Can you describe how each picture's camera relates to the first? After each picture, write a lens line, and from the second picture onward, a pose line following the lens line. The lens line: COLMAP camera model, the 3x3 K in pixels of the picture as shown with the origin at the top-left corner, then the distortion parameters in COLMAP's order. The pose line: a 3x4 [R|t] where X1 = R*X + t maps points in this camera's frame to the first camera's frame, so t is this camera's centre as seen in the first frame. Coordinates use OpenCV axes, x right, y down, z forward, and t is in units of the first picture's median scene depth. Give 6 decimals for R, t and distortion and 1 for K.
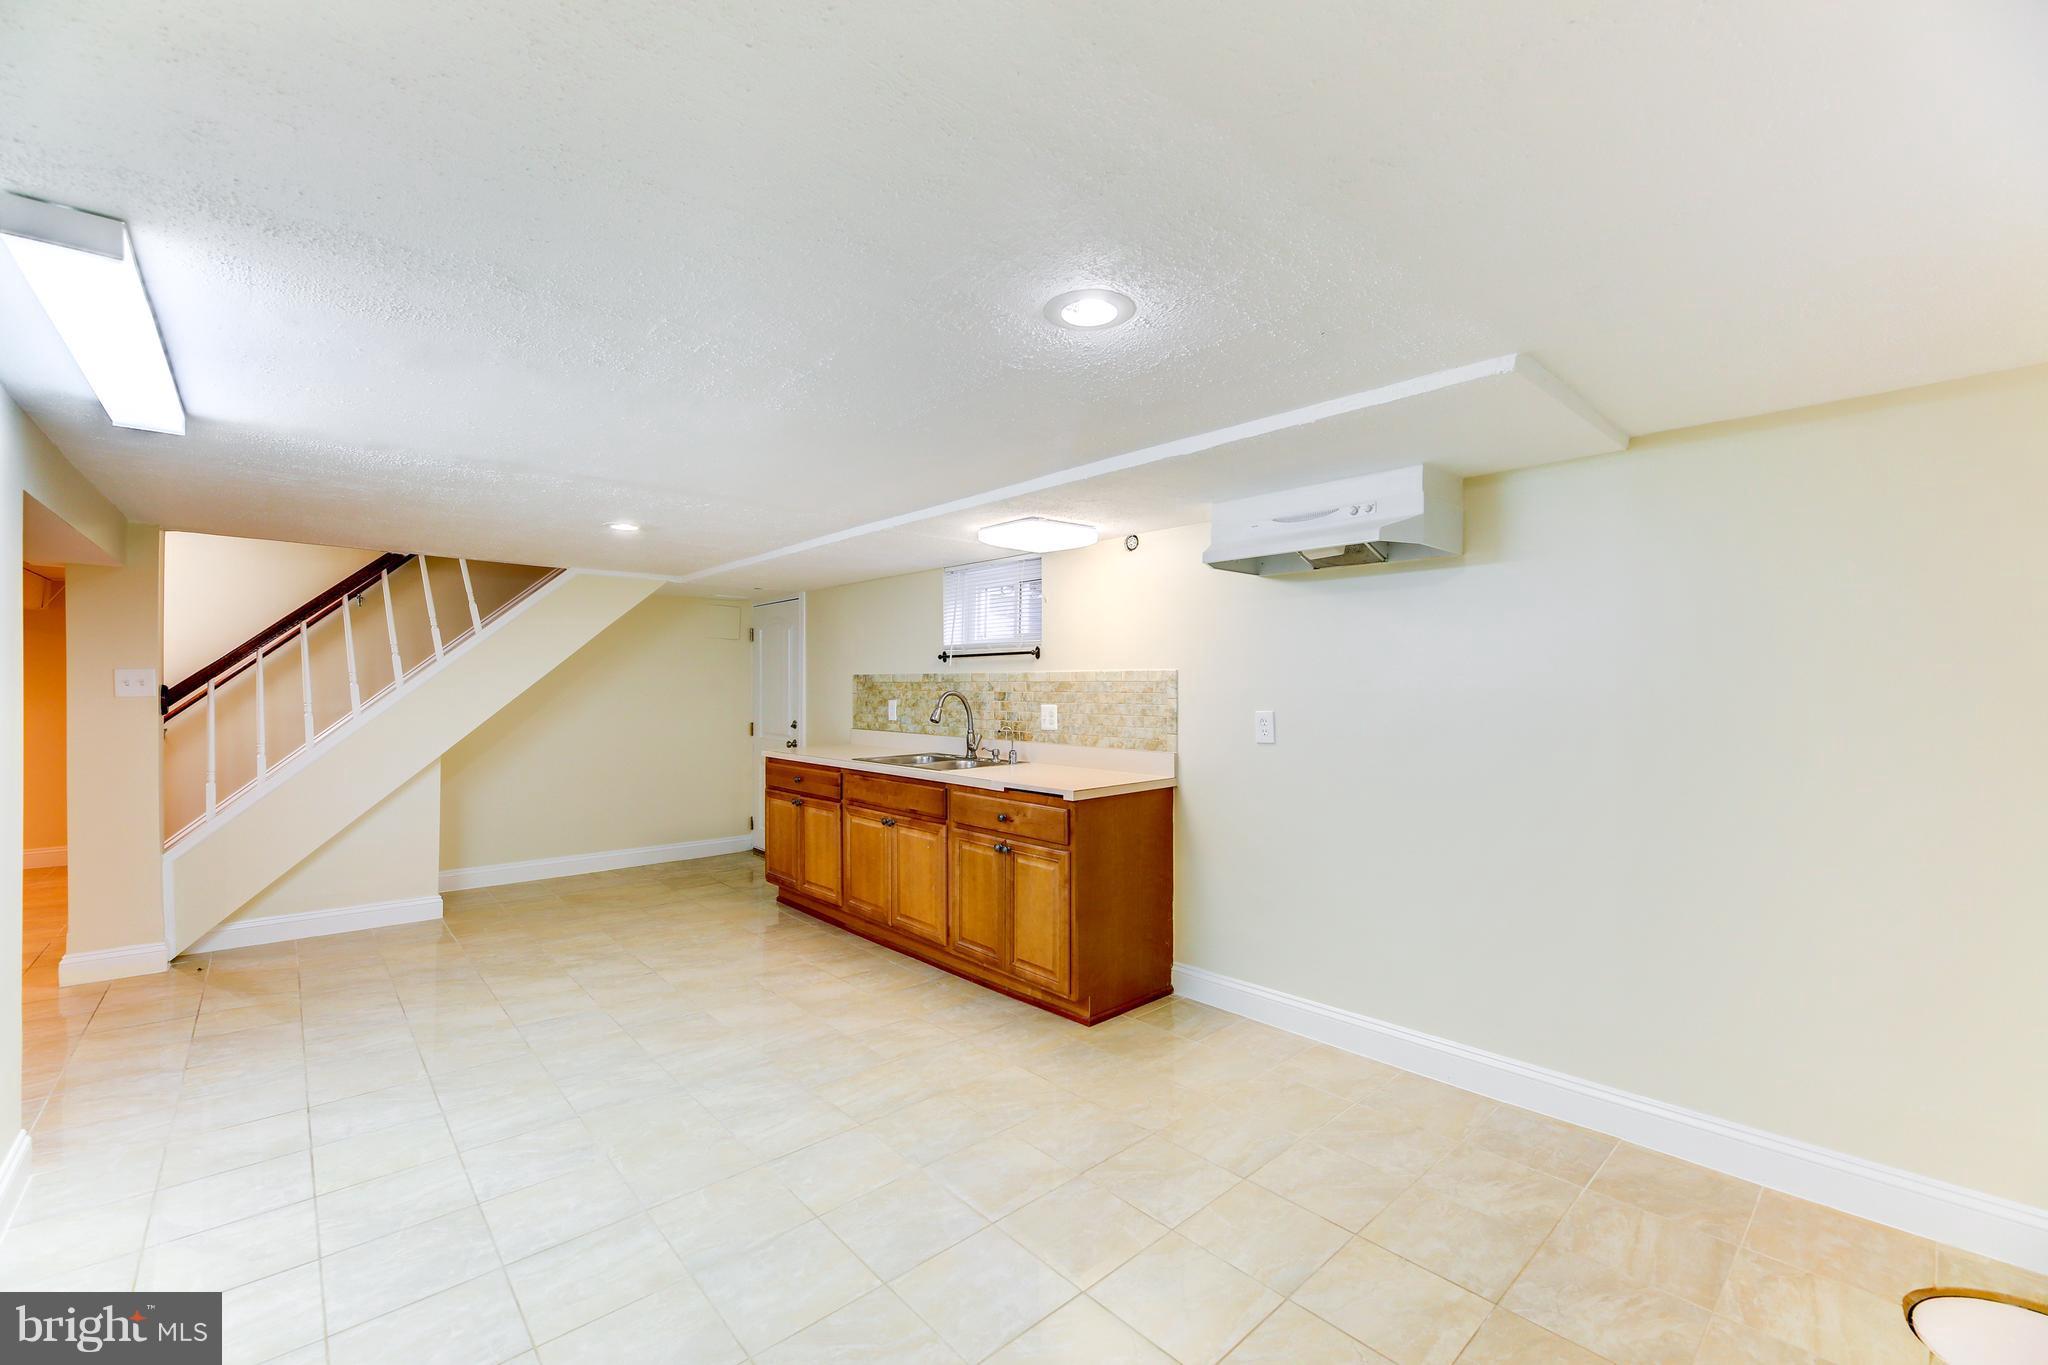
lens RADIAL K [[830.1, 0, 1021.5], [0, 830.1, 683.0], [0, 0, 1]] dist [0.001947, -0.000873]
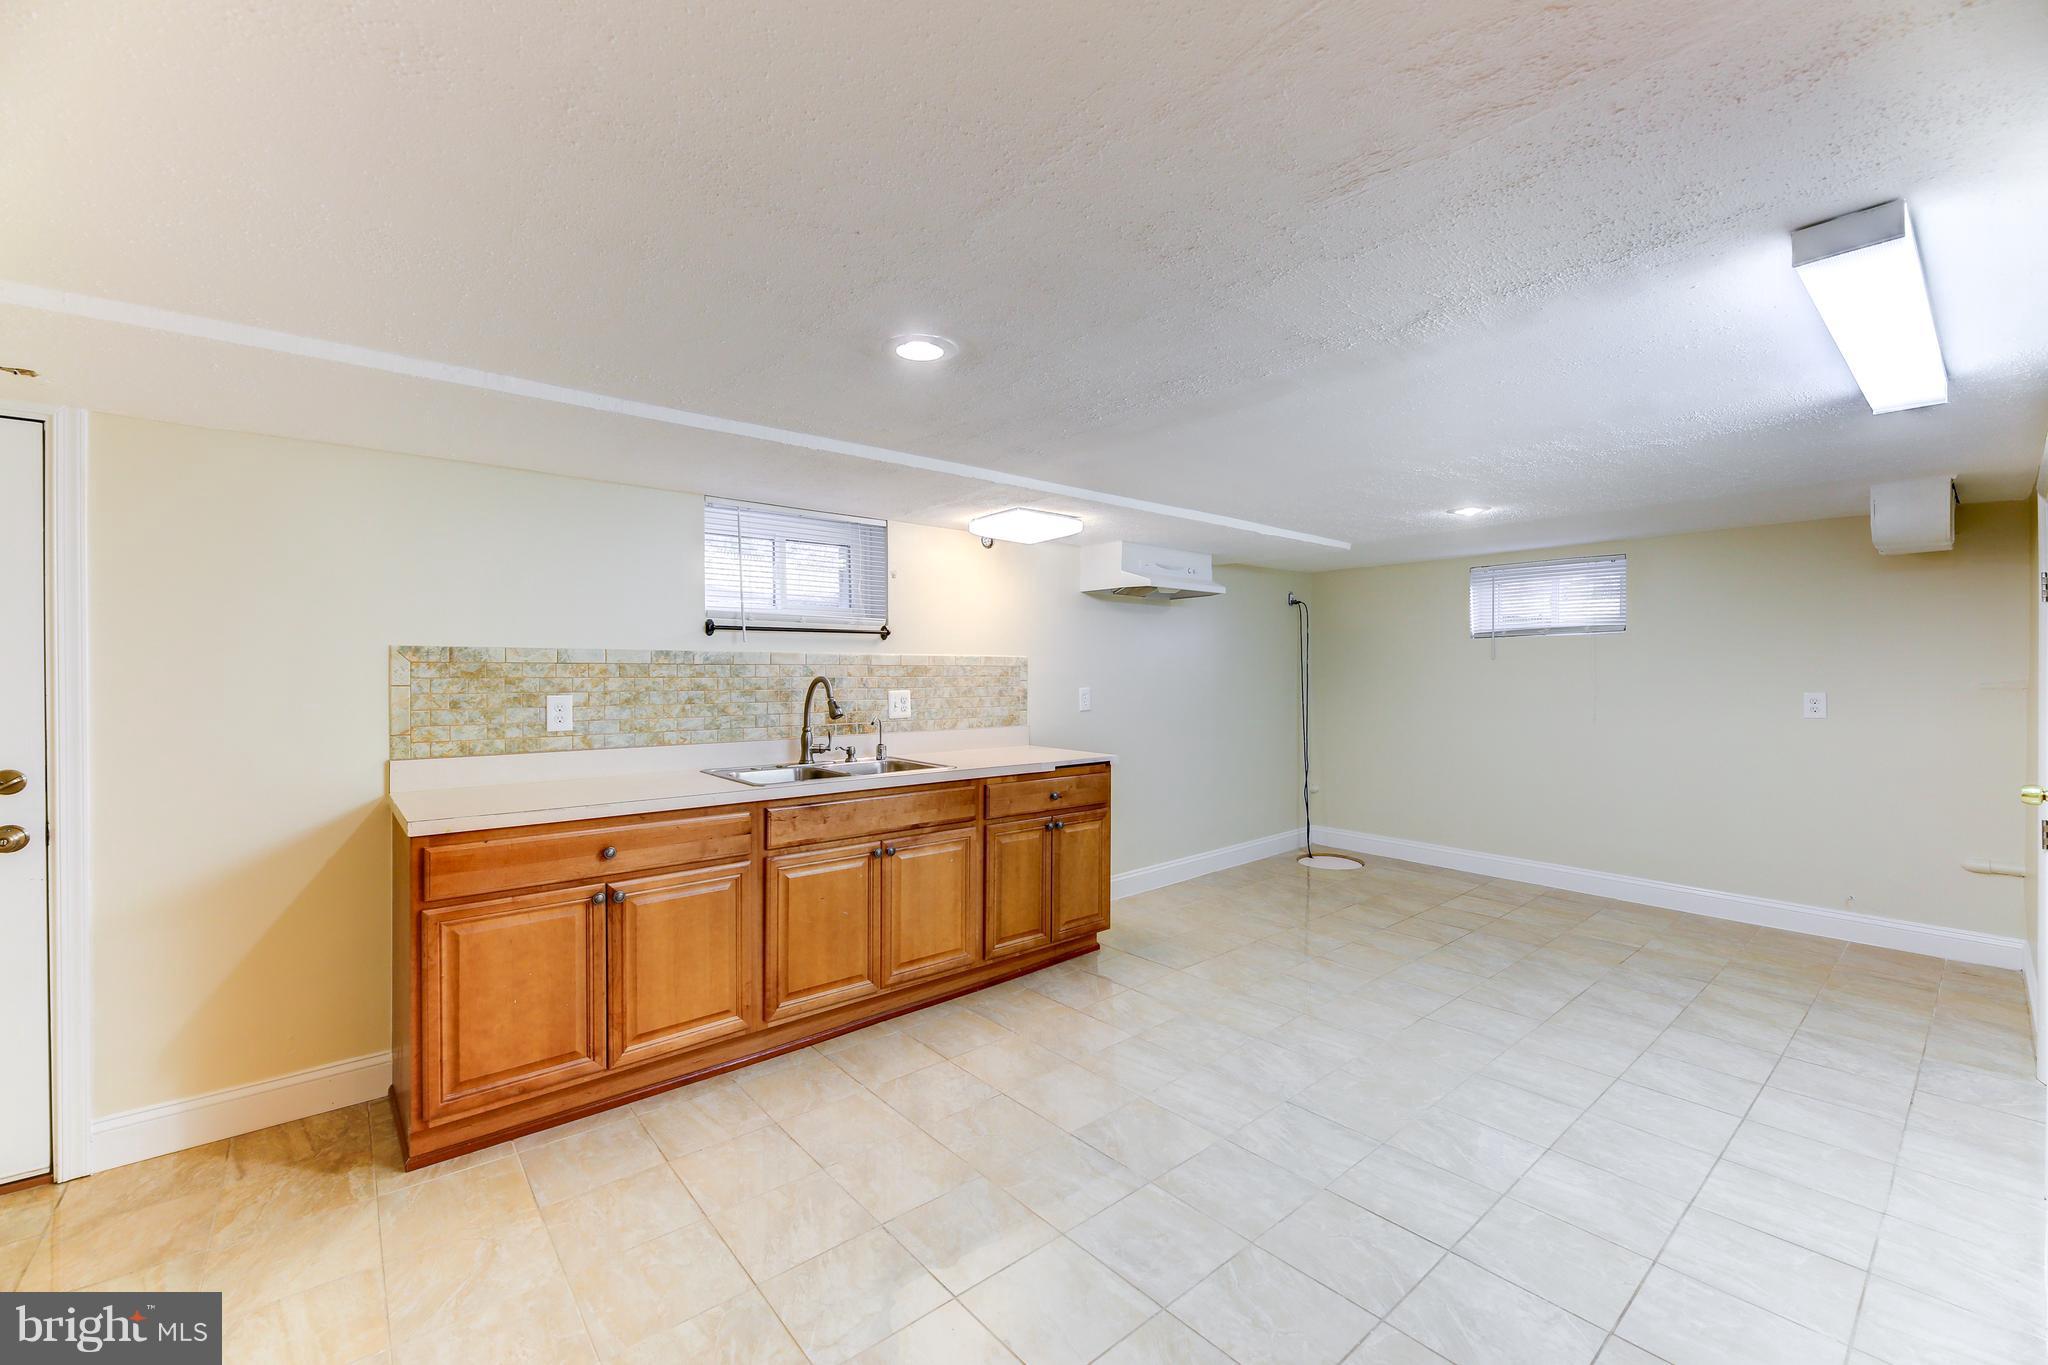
lens RADIAL K [[830.1, 0, 1021.1], [0, 830.1, 680.3], [0, 0, 1]] dist [0.001947, -0.000873]
pose [[0.035912, -0.011365, 0.999290, -0.893153], [-0.003078, 0.999929, 0.011483, 0.003923], [-0.999350, -0.003488, 0.035874, 0.841422]]
